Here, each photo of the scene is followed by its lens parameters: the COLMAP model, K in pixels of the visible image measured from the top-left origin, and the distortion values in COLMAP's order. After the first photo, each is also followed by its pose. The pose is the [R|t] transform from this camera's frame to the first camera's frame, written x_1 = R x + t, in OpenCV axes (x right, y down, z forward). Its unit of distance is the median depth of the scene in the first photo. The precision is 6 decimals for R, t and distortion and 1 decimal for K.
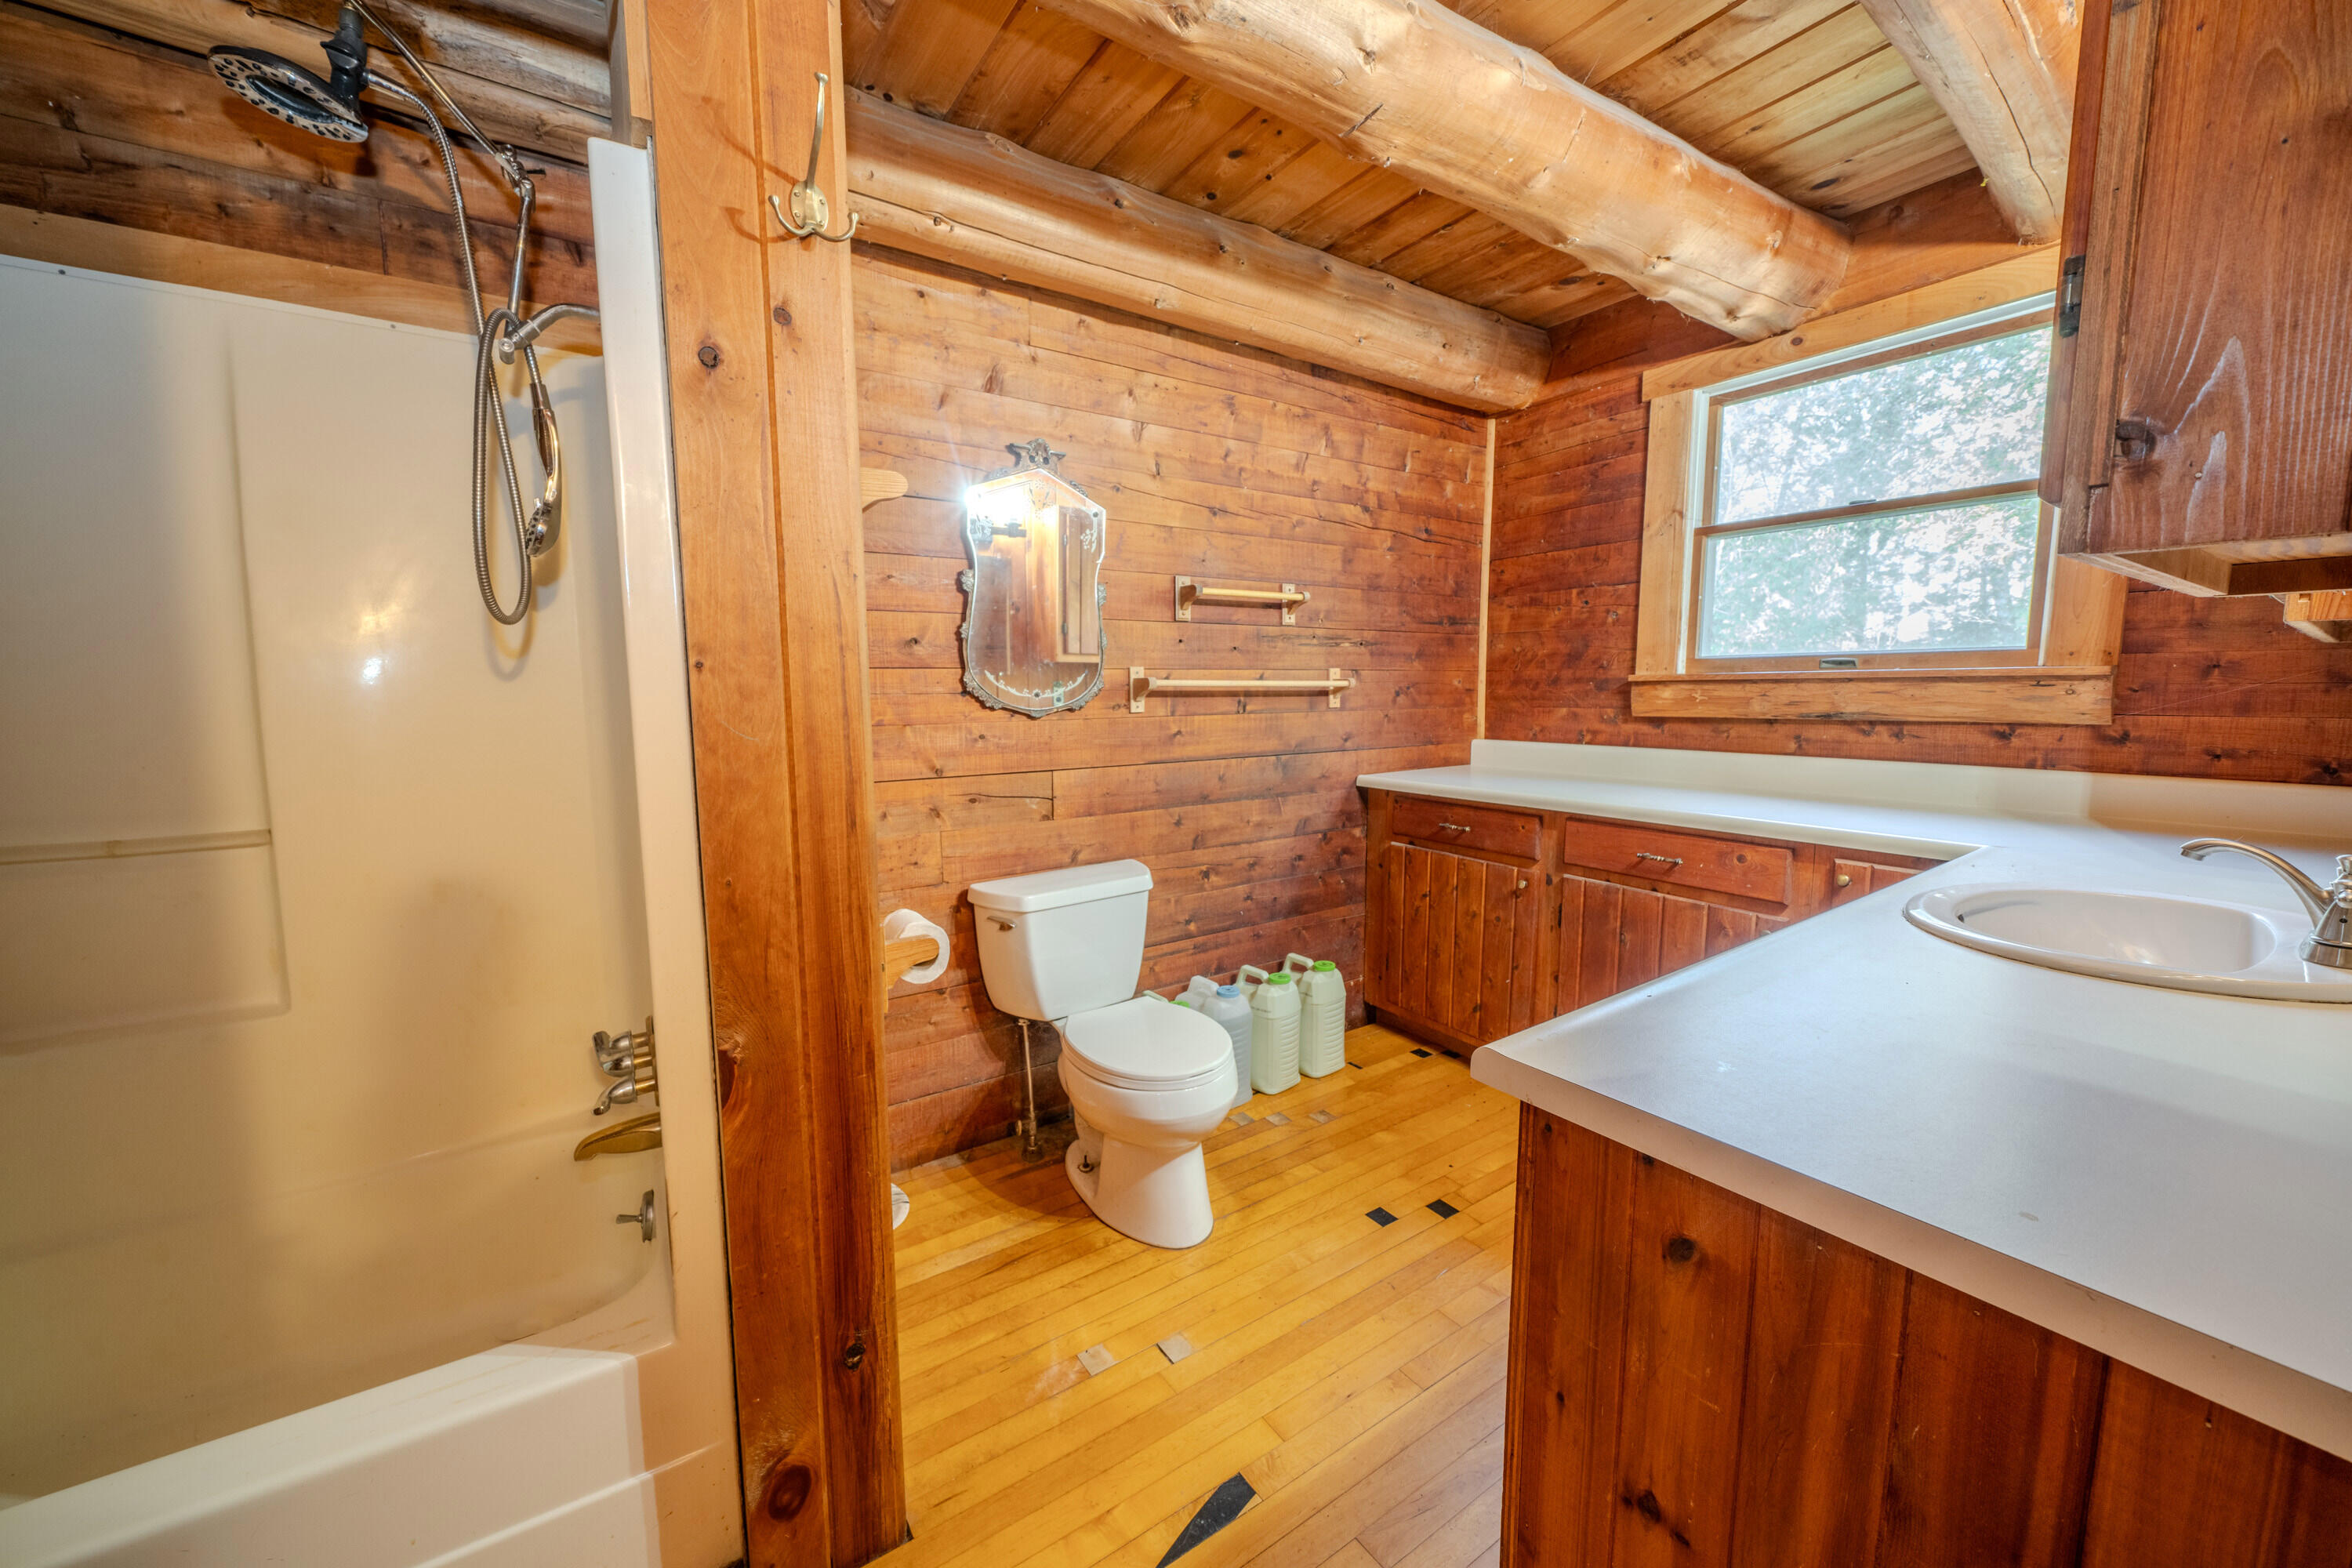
lens RADIAL K [[867.1, 0, 1173.1], [0, 867.1, 779.8], [0, 0, 1]] dist [0.000735, 0.000150]
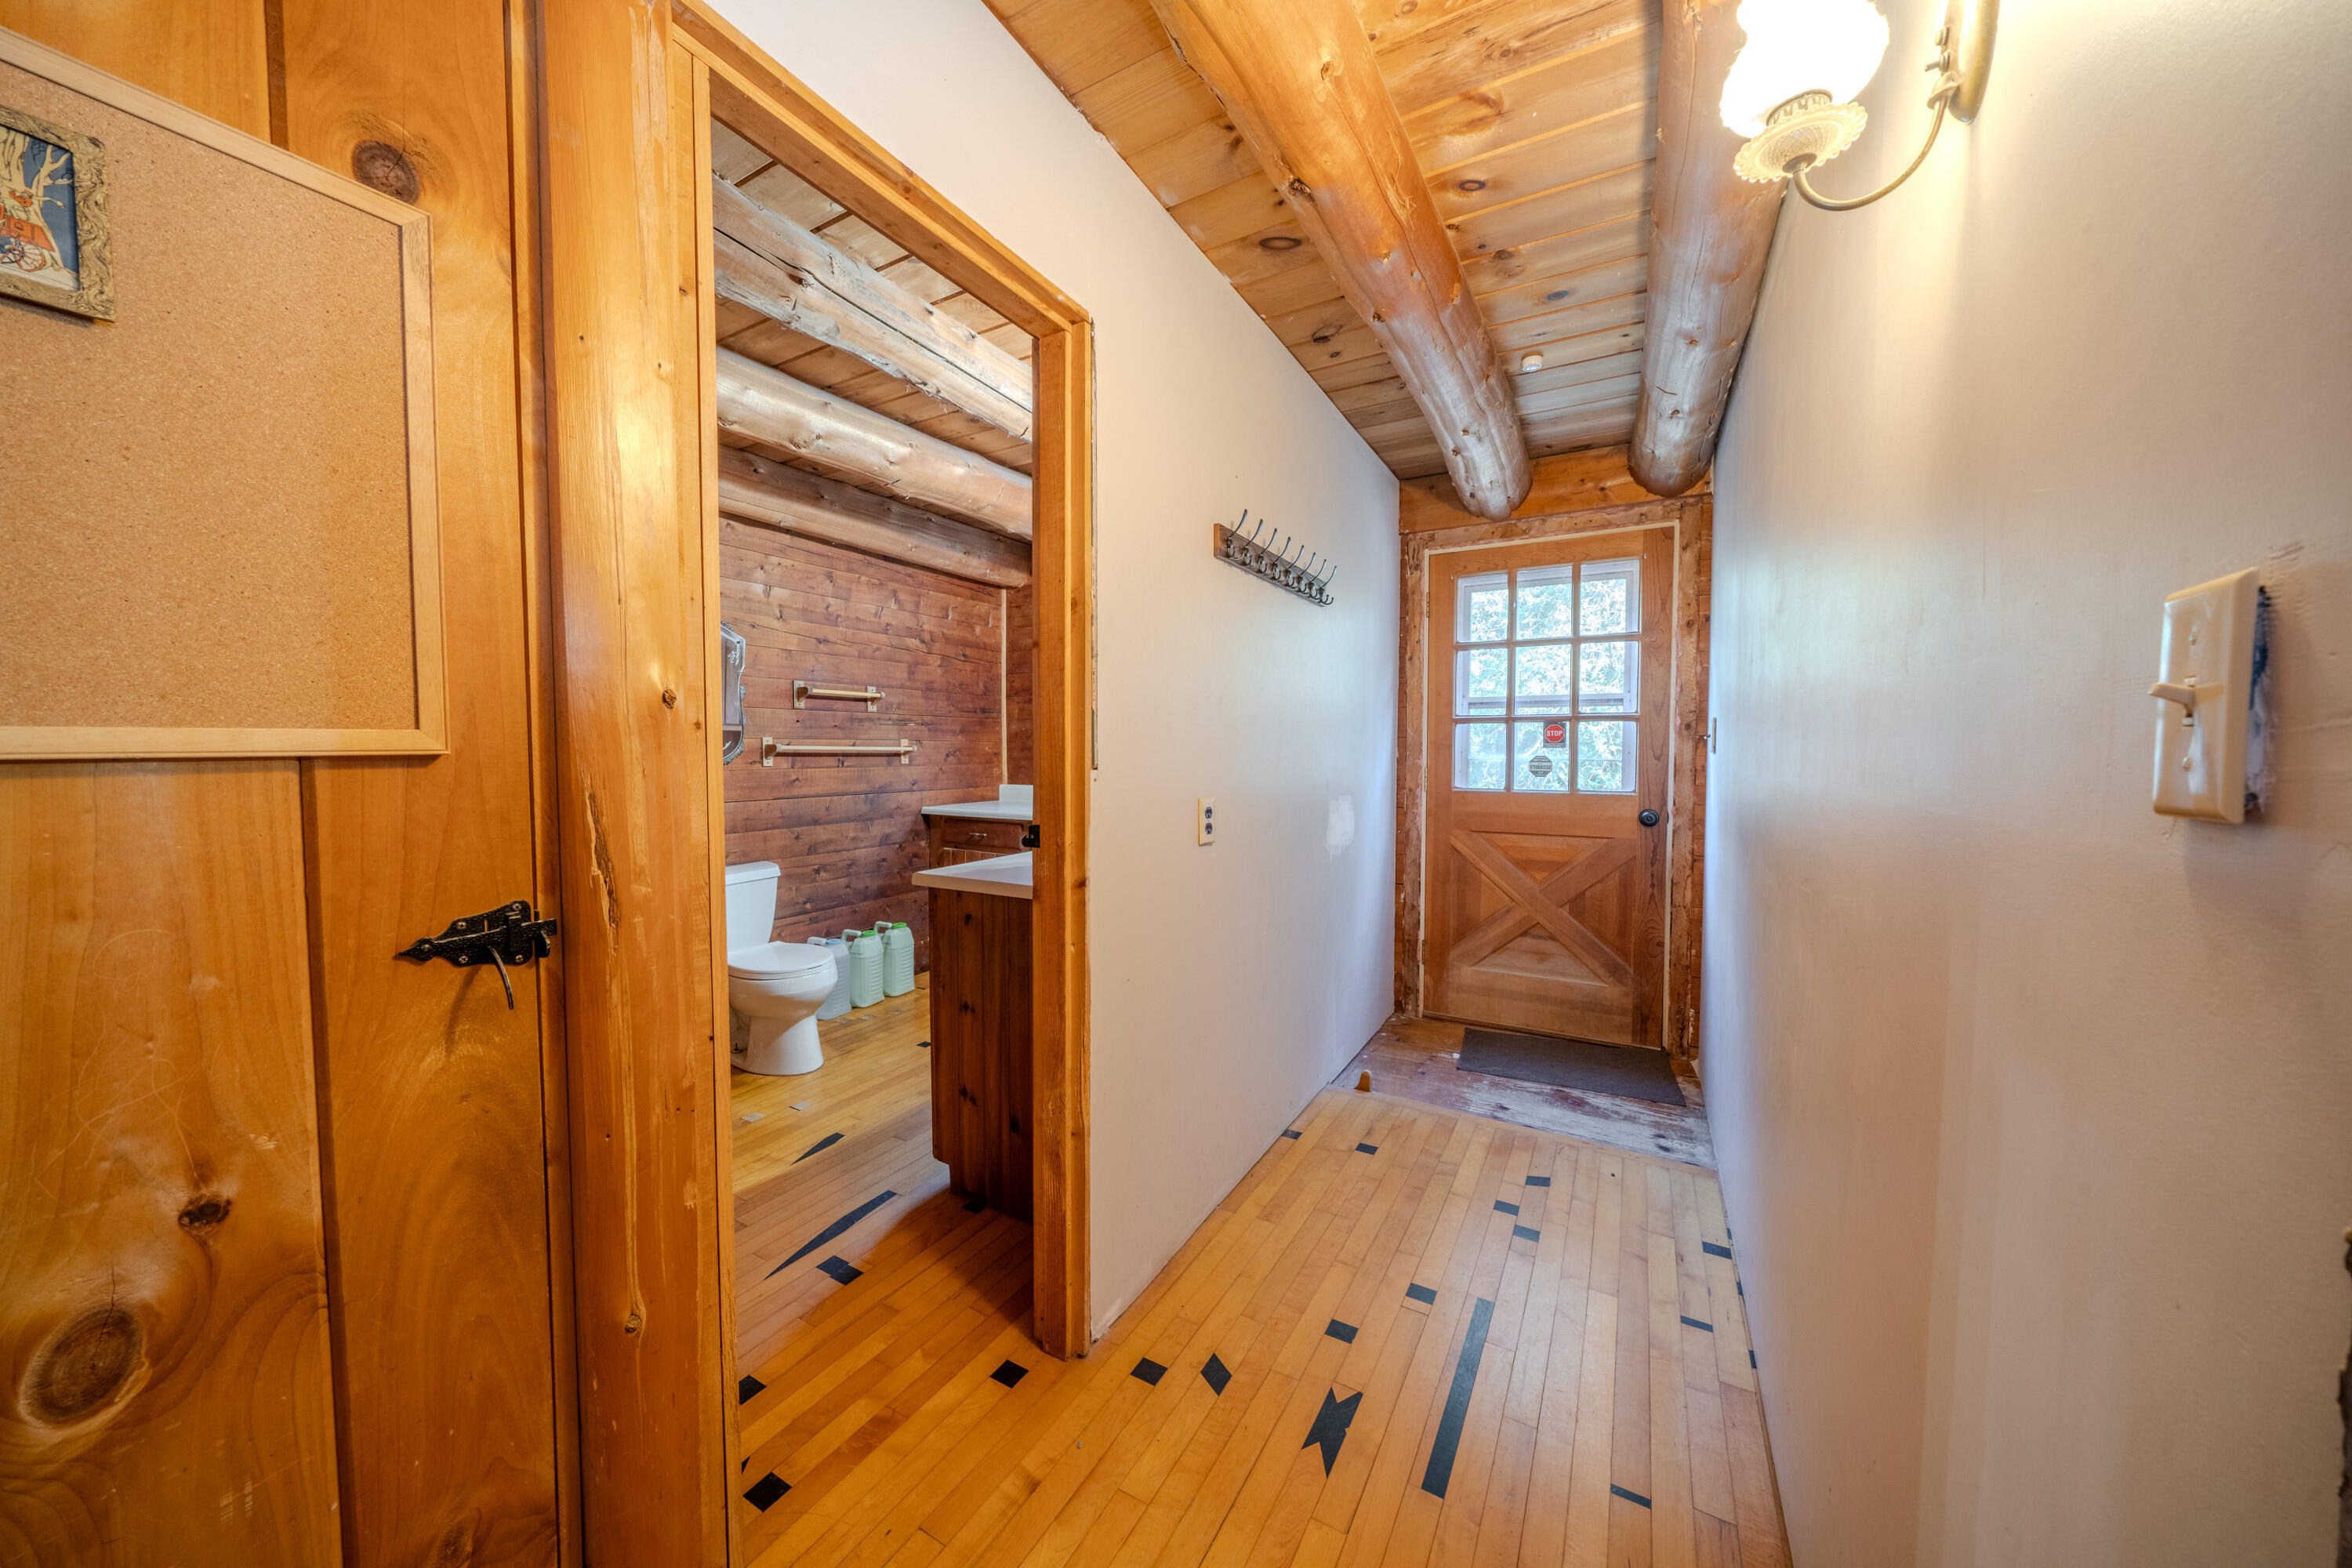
lens RADIAL K [[815.5, 0, 1172.0], [0, 815.5, 782.3], [0, 0, 1]] dist [-0.000272, -0.000148]
pose [[0.903789, -0.009821, 0.427866, -0.011156], [0.039560, 0.997374, -0.060670, 0.063586], [-0.426146, 0.071759, 0.901804, -0.581470]]
